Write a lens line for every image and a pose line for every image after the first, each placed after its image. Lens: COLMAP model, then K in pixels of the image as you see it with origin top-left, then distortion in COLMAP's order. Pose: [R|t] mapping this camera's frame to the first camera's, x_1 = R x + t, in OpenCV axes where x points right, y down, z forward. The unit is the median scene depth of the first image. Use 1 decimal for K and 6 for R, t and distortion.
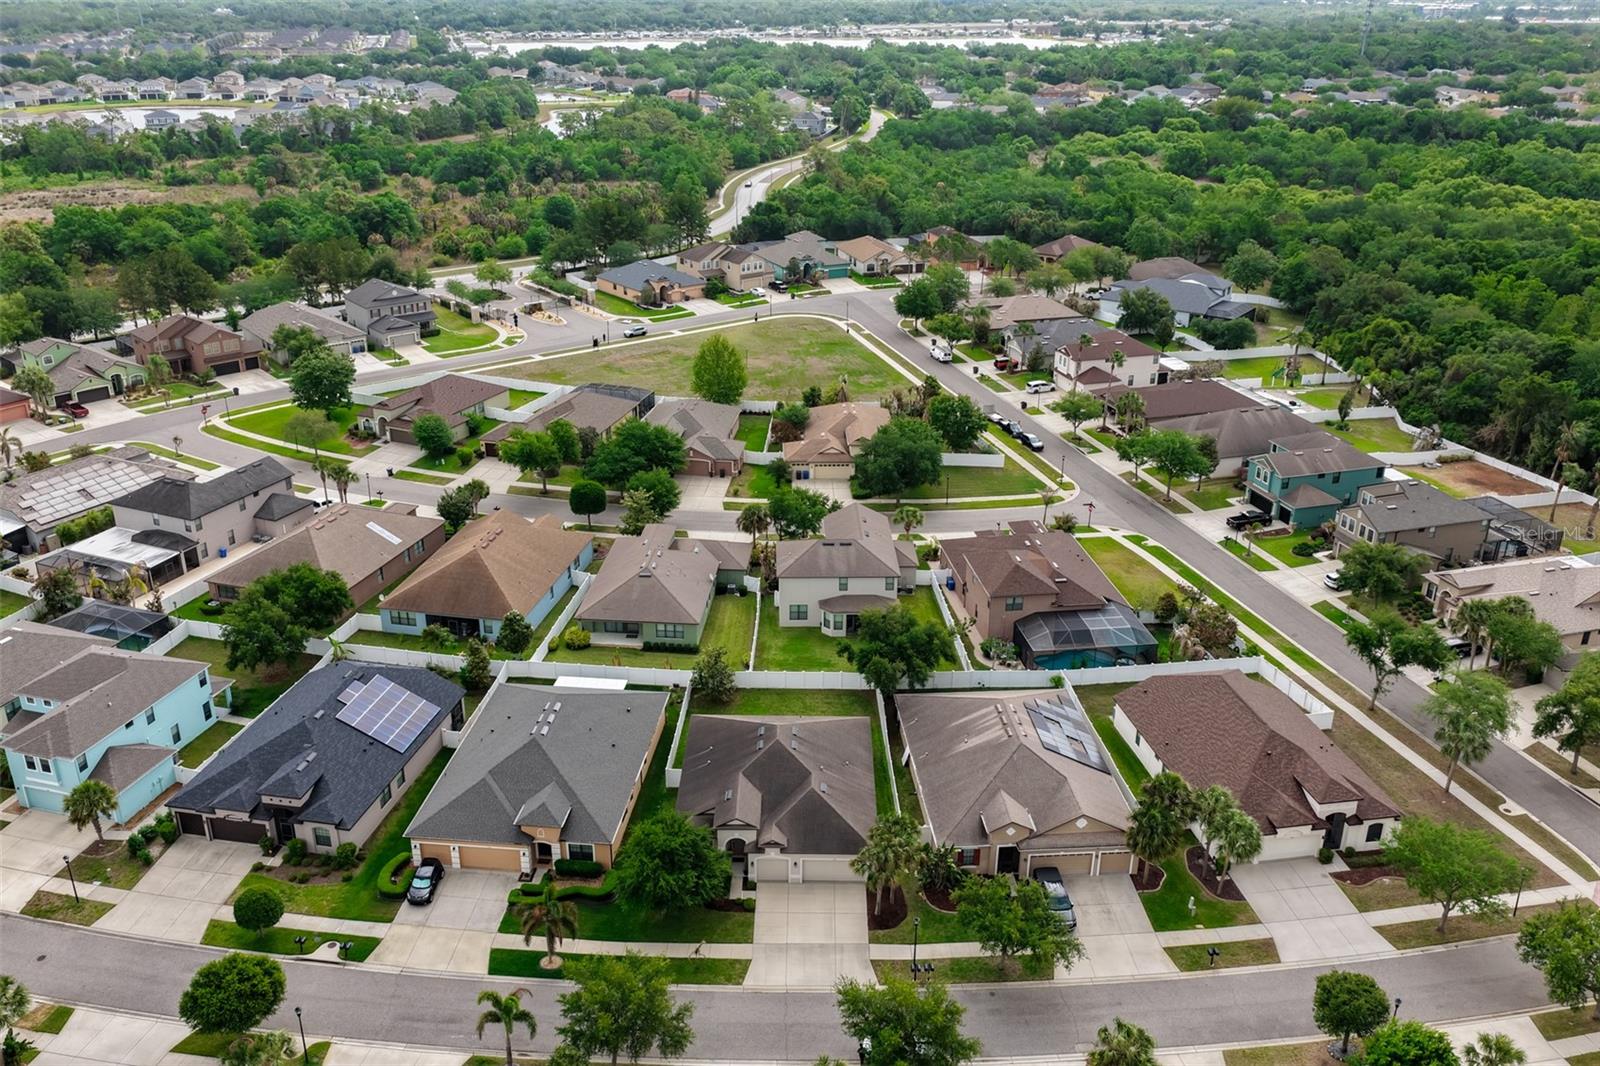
lens RADIAL K [[1315.2, 0, 800.0], [0, 1315.2, 533.0], [0, 0, 1]] dist [-0.016711, 0.038861]
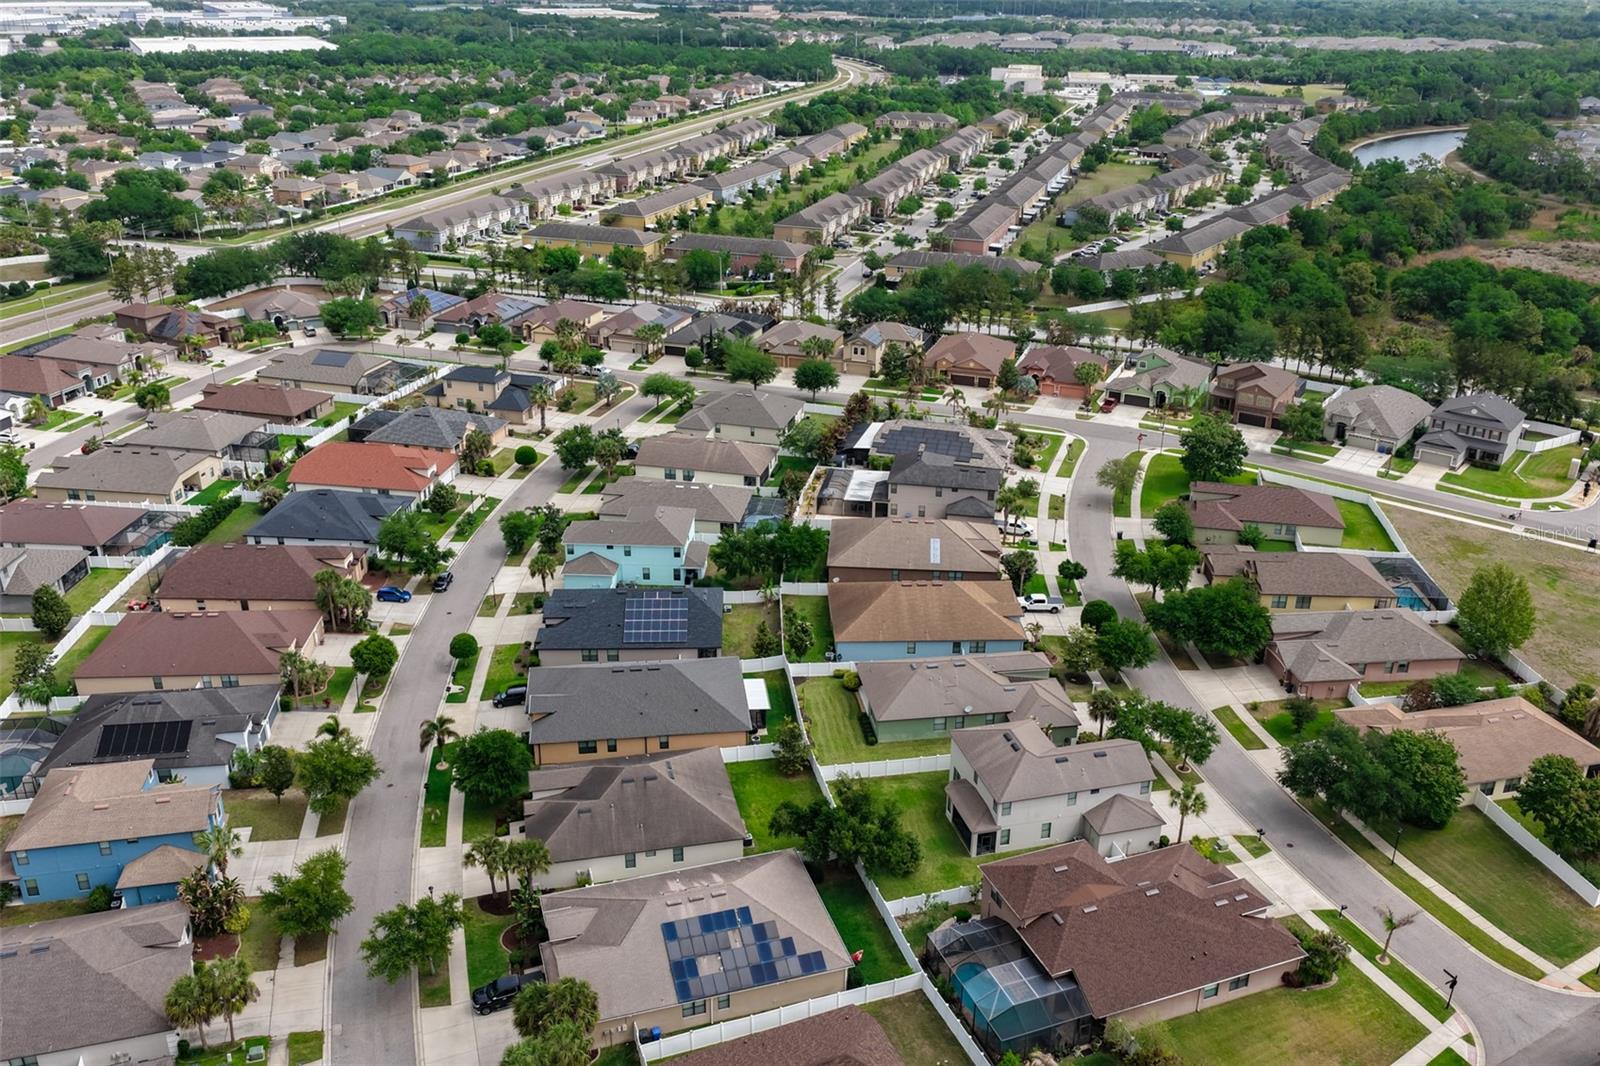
lens RADIAL K [[1315.2, 0, 800.0], [0, 1315.2, 533.0], [0, 0, 1]] dist [-0.016711, 0.038861]
pose [[0.233480, 0.384386, -0.893160, 1.020041], [-0.390554, 0.878269, 0.275883, -0.424475], [0.890480, 0.284414, 0.355182, 0.683543]]
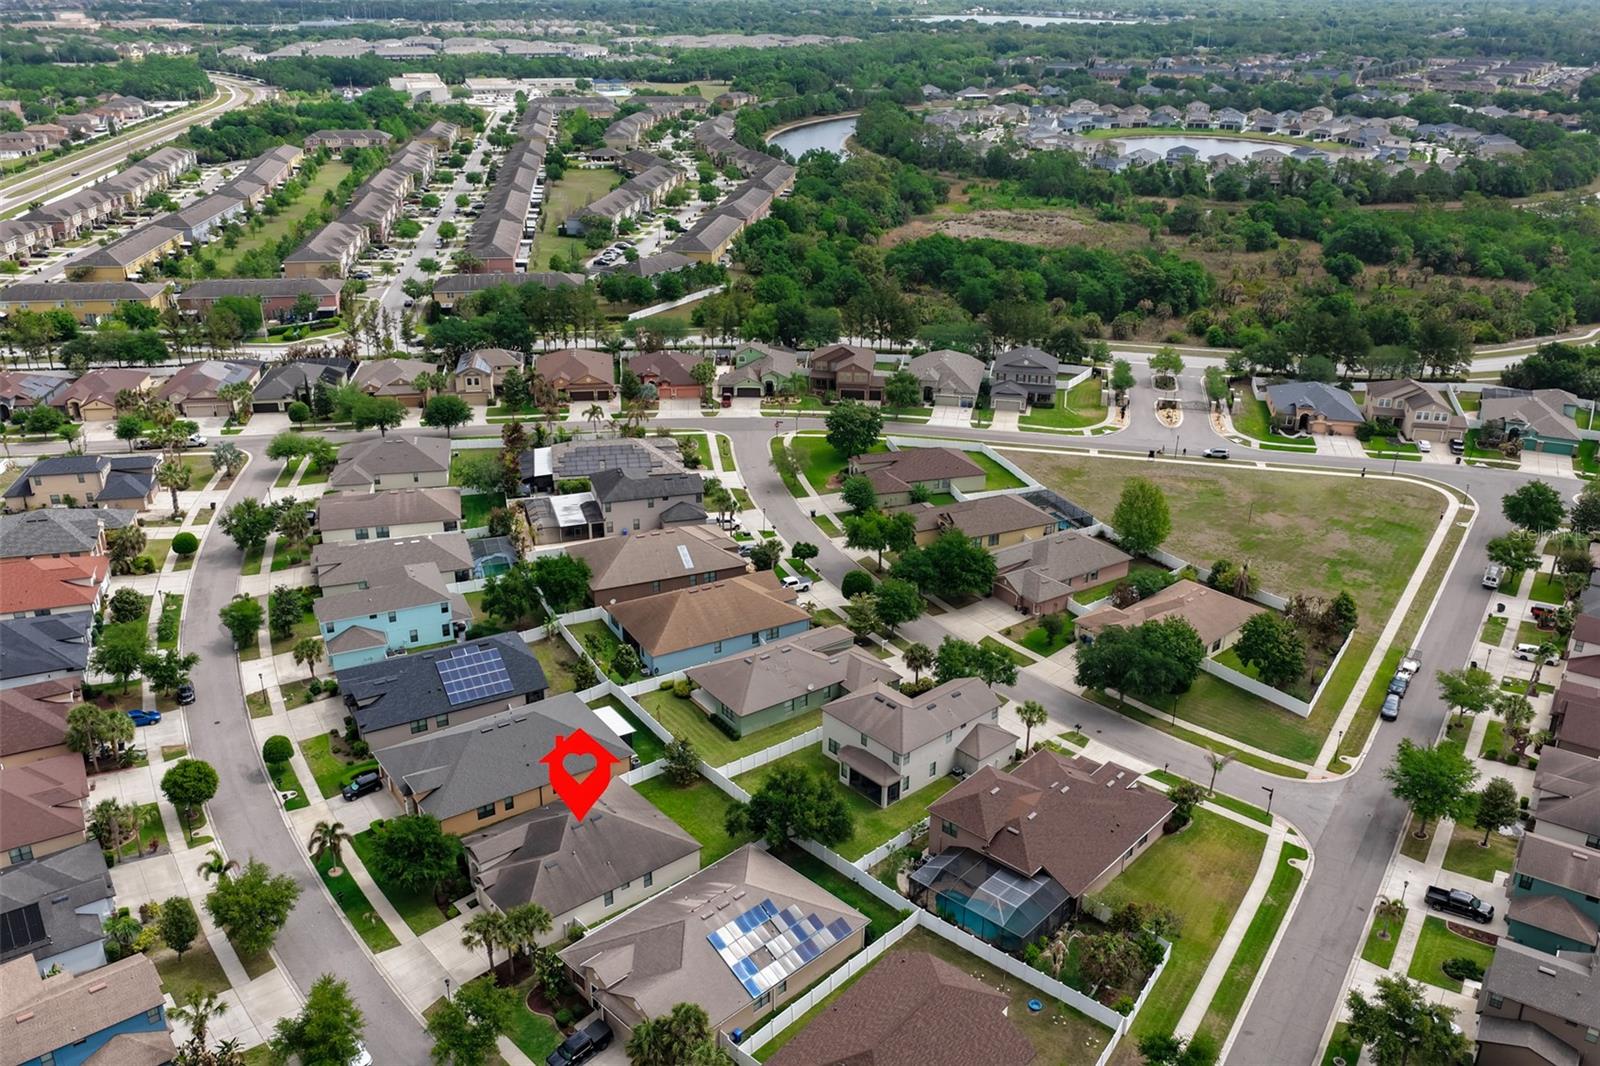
lens RADIAL K [[1315.2, 0, 800.0], [0, 1315.2, 533.0], [0, 0, 1]] dist [-0.016711, 0.038861]
pose [[0.646203, 0.300781, -0.701393, 0.908915], [-0.303812, 0.944481, 0.125119, -0.307292], [0.700086, 0.132240, 0.701707, 0.285315]]
